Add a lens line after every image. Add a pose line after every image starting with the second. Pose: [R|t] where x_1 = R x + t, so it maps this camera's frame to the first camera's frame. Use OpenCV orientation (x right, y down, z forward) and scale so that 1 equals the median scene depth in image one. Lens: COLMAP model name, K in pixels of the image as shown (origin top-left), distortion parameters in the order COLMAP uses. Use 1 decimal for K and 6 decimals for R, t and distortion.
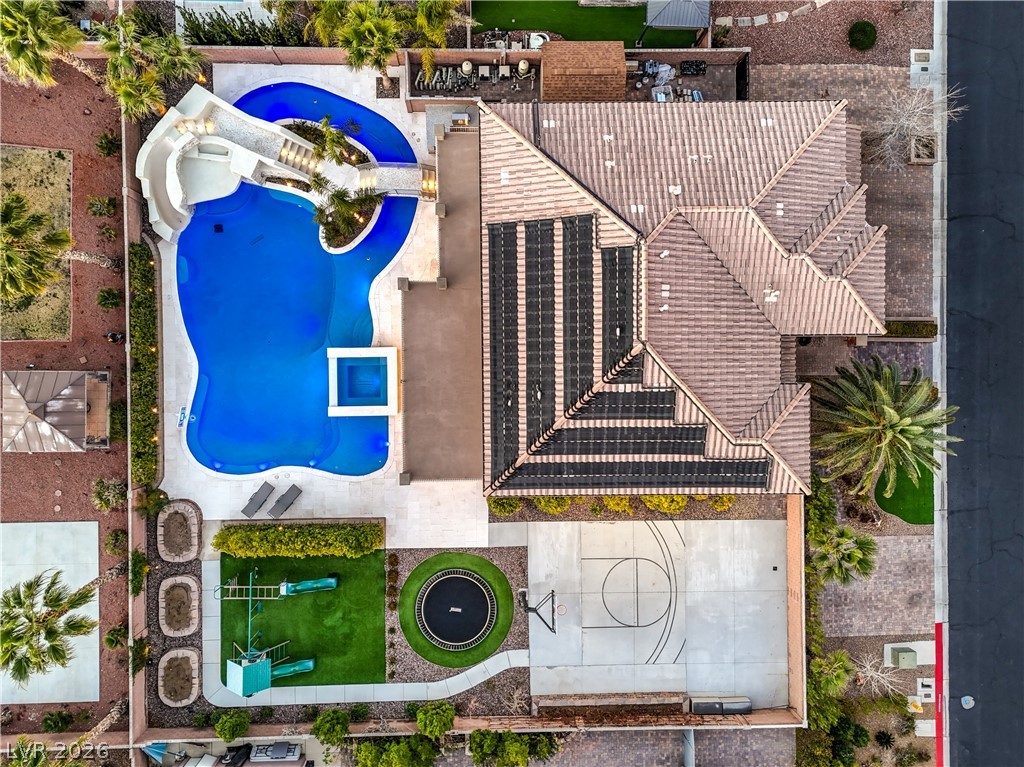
lens RADIAL K [[759.1, 0, 501.9], [0, 759.1, 381.9], [0, 0, 1]] dist [0.091488, -0.087312]
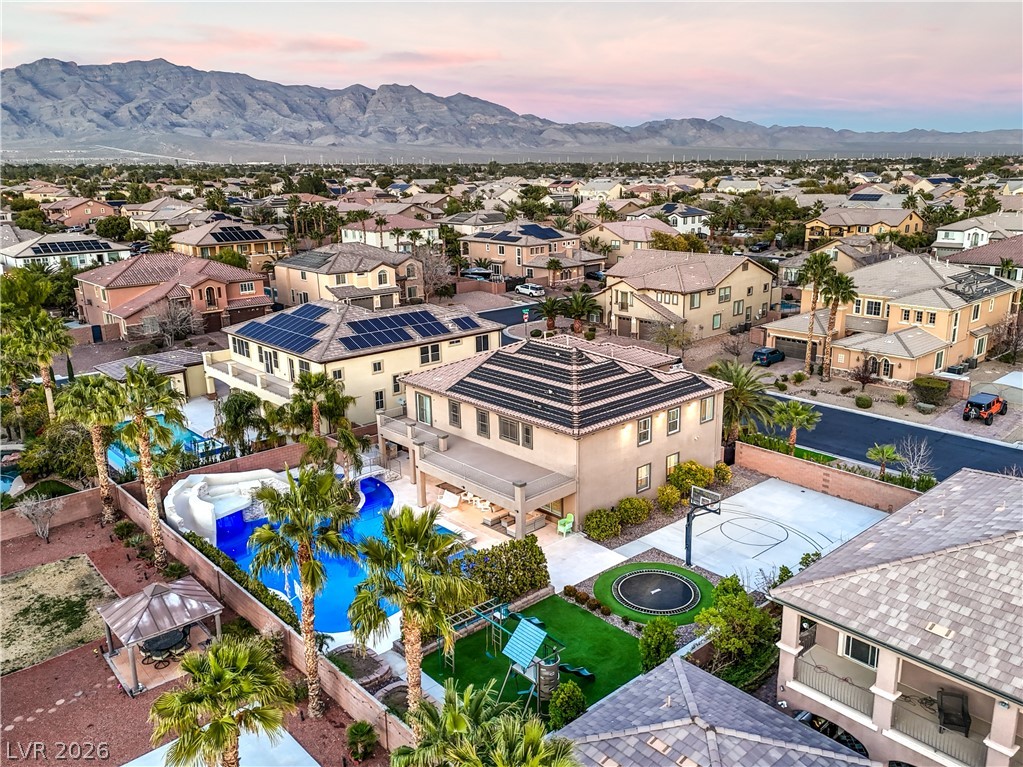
lens RADIAL K [[812.5, 0, 541.9], [0, 812.5, 386.6], [0, 0, 1]] dist [0.104185, -0.103938]
pose [[0.735103, -0.224895, 0.639568, -0.755785], [0.676294, 0.177239, -0.714992, 0.886183], [0.047442, 0.958128, 0.282383, 0.477118]]
